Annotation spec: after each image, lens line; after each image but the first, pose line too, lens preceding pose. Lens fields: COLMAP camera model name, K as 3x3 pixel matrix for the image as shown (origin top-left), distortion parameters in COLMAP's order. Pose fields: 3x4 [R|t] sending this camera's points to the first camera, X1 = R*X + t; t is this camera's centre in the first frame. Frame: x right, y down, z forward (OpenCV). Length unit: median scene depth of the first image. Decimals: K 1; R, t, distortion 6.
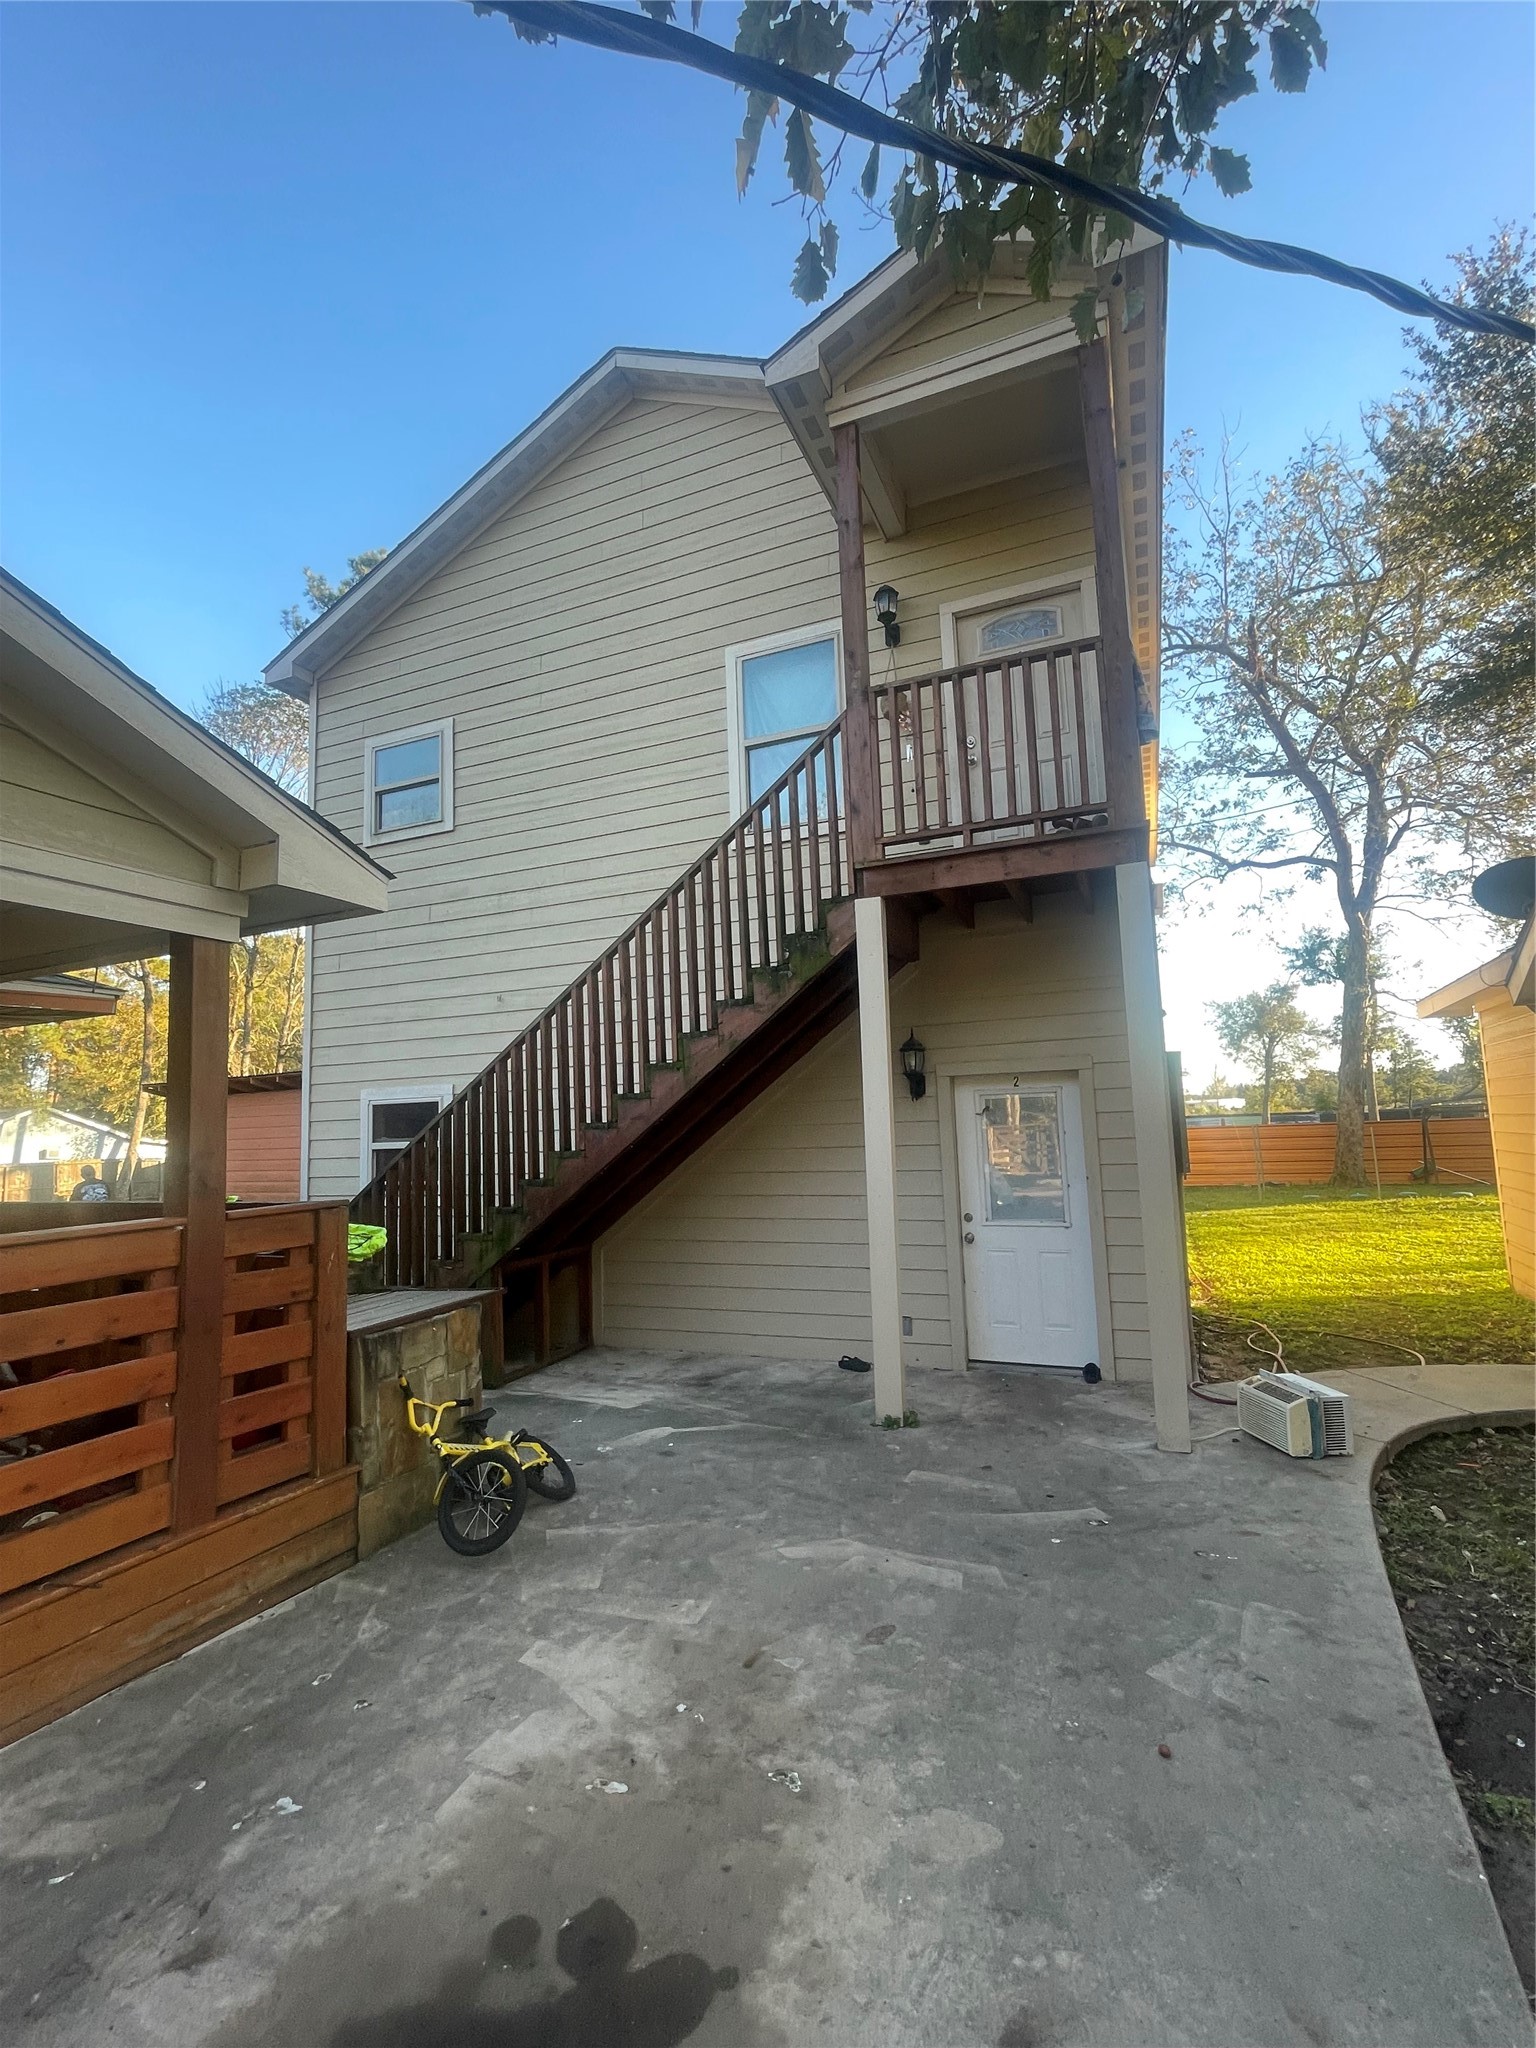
lens RADIAL K [[894.9, 0, 764.1], [0, 894.9, 1019.6], [0, 0, 1]] dist [-0.026414, 0.000069]
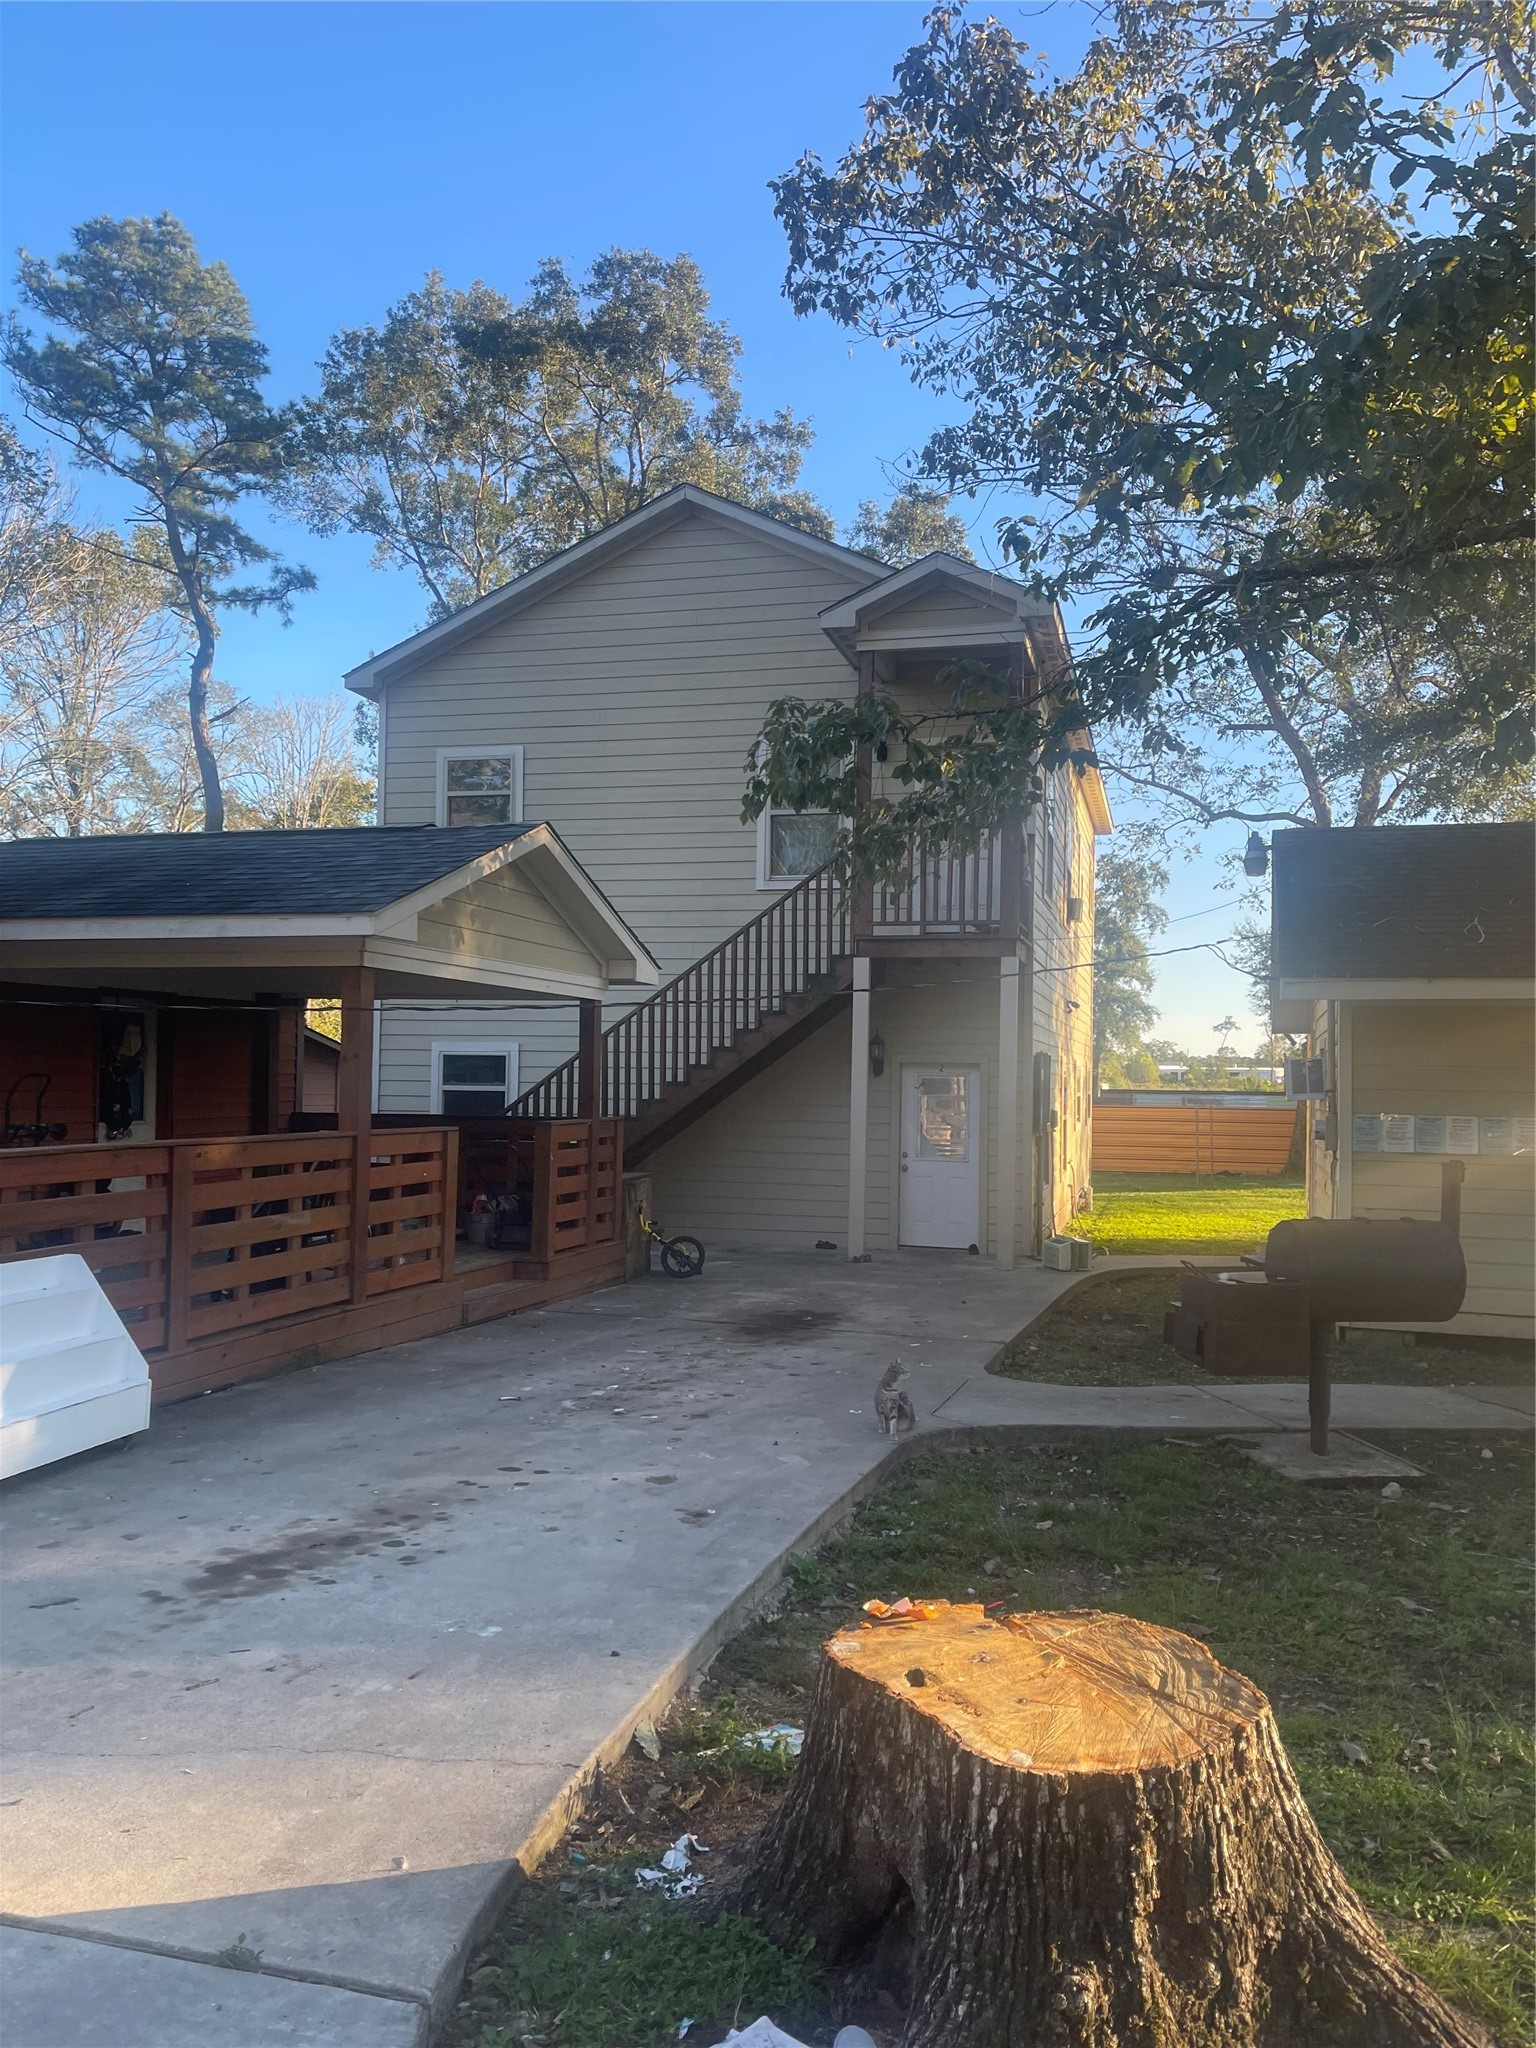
lens RADIAL K [[1536.9, 0, 793.7], [0, 1536.9, 1048.8], [0, 0, 1]] dist [0.055757, -0.117320]
pose [[0.985964, 0.050881, 0.159015, -0.266770], [-0.066416, 0.993358, 0.093959, -0.133122], [-0.153178, -0.103201, 0.982795, -1.063718]]
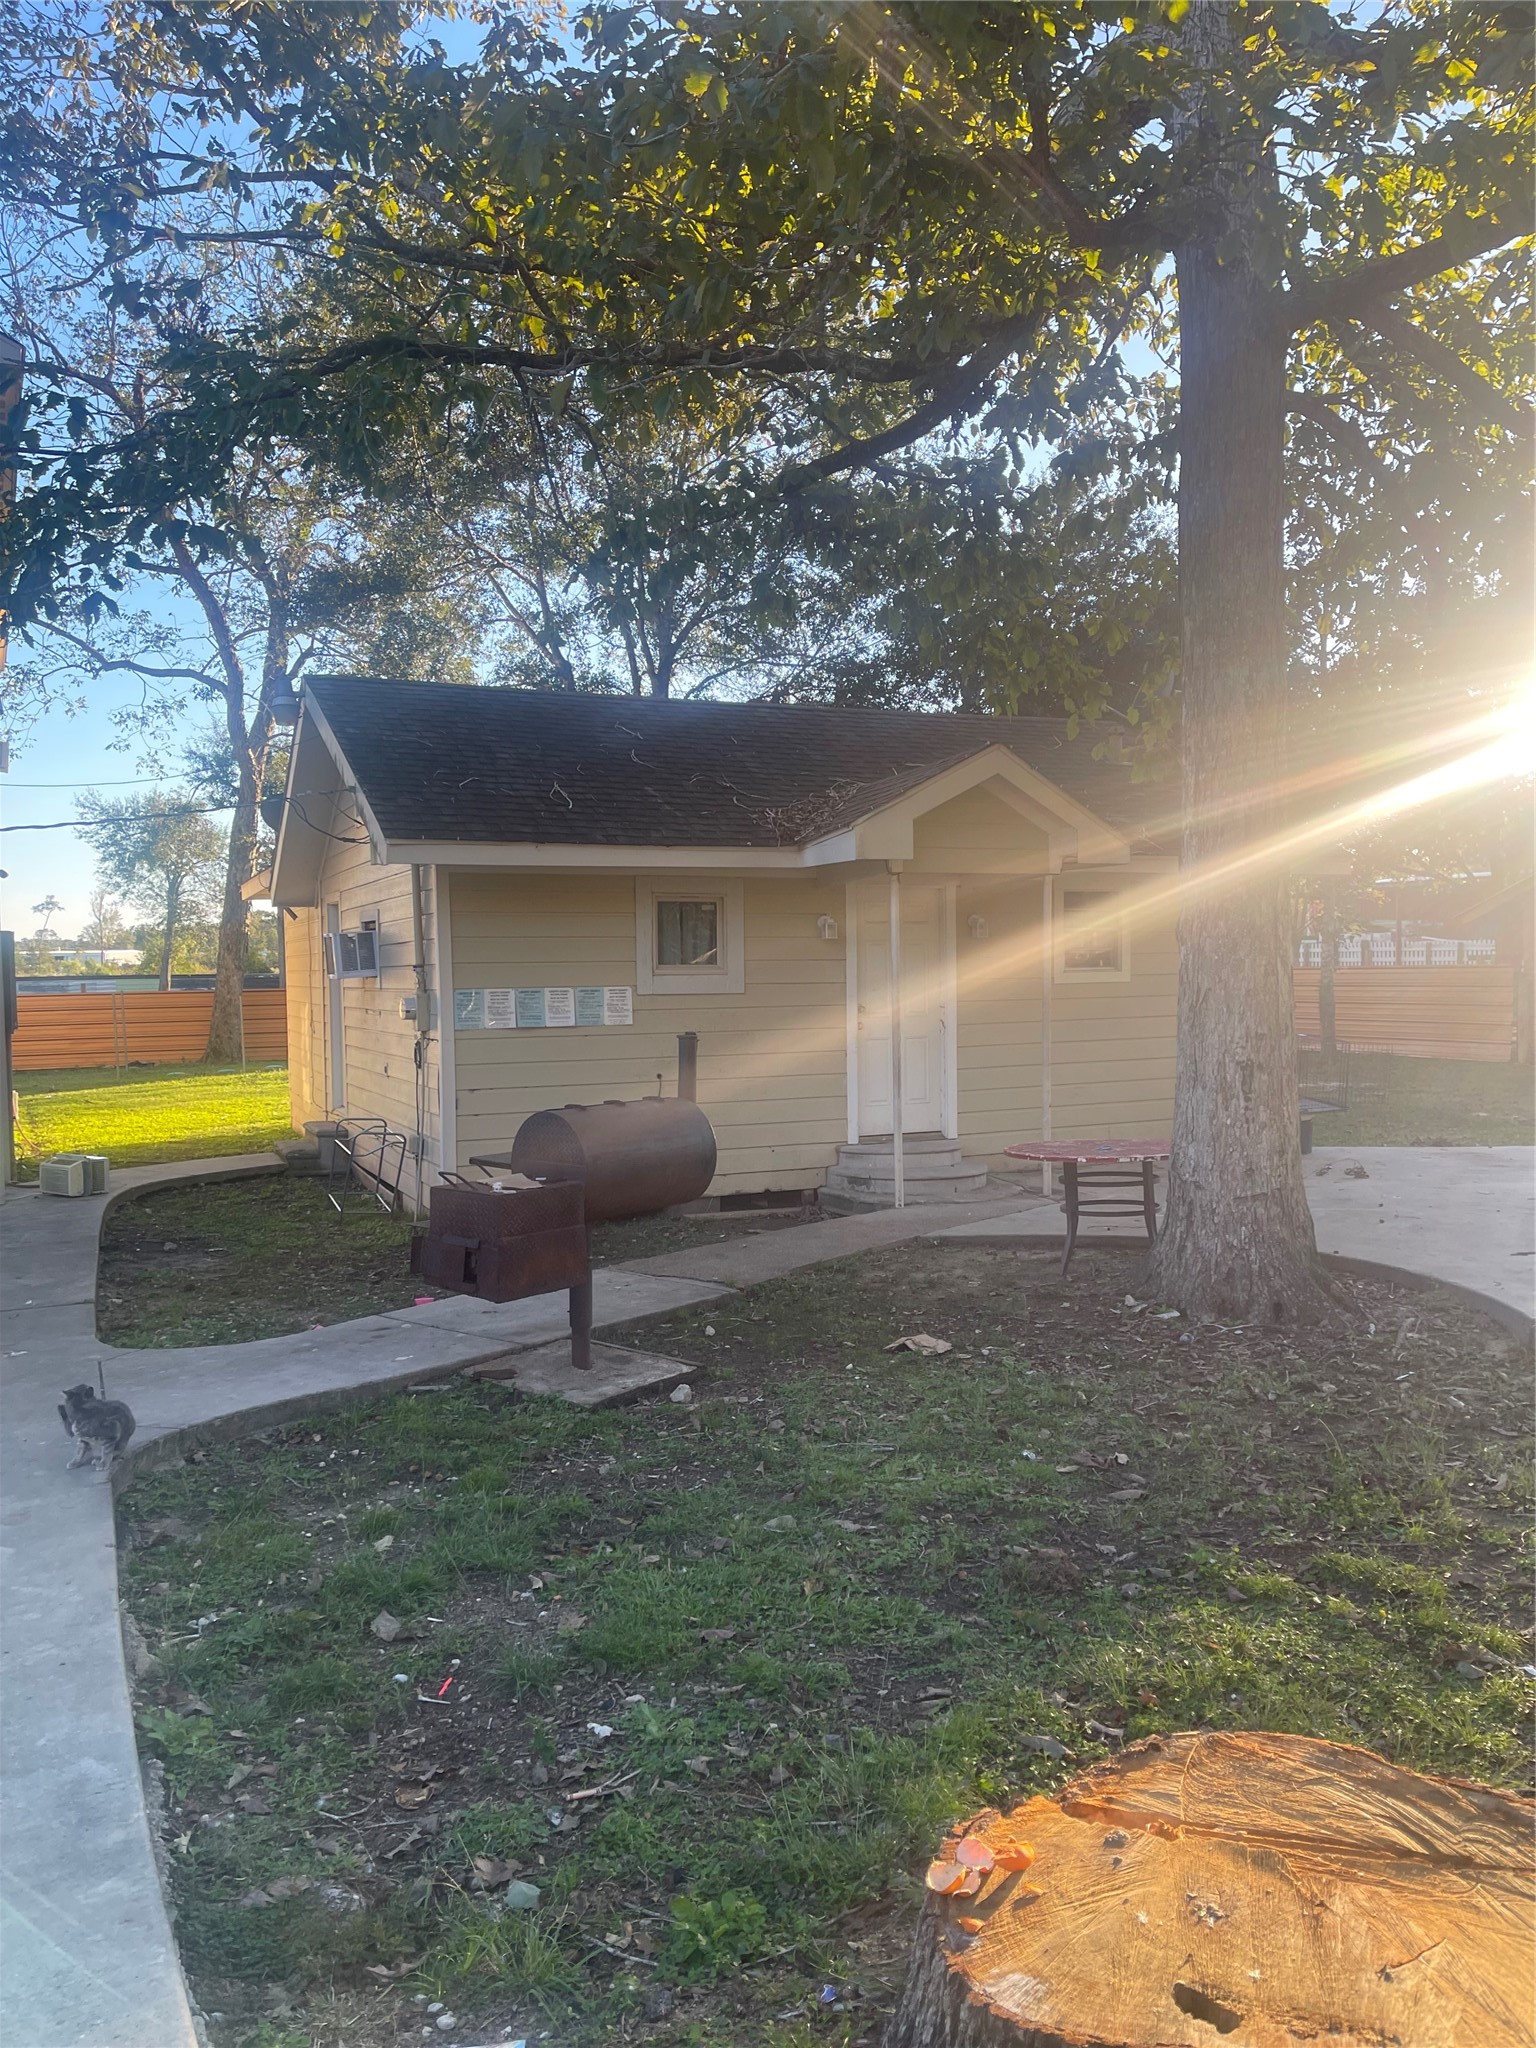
lens RADIAL K [[1533.6, 0, 773.9], [0, 1533.6, 1043.4], [0, 0, 1]] dist [0.025901, -0.003475]
pose [[0.638167, -0.020534, 0.769624, -0.352769], [-0.096330, 0.989659, 0.106281, -0.097318], [-0.763848, -0.141963, 0.629590, -0.815140]]
